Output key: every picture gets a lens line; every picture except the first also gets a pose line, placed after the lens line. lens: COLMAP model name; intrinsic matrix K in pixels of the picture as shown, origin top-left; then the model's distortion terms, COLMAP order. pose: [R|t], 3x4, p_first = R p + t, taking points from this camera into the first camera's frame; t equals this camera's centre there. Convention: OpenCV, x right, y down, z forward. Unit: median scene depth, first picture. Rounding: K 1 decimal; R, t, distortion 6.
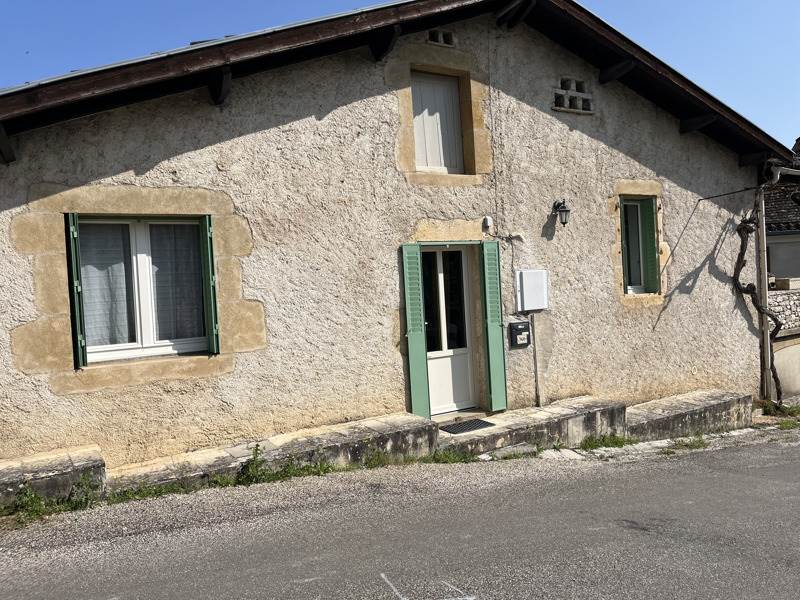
lens RADIAL K [[602.4, 0, 399.7], [0, 602.4, 298.7], [0, 0, 1]] dist [0.004871, 0.000053]
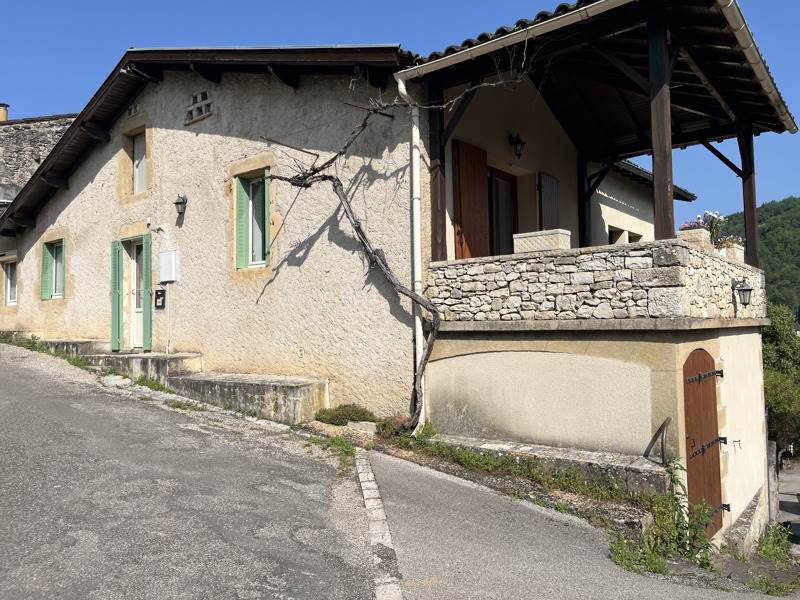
lens RADIAL K [[602.4, 0, 399.7], [0, 602.4, 300.7], [0, 0, 1]] dist [0.004871, 0.000053]
pose [[0.355292, 0.013696, -0.934655, 1.432017], [-0.023067, 0.999717, 0.005881, 0.036311], [0.934471, 0.019470, 0.355508, 0.865585]]
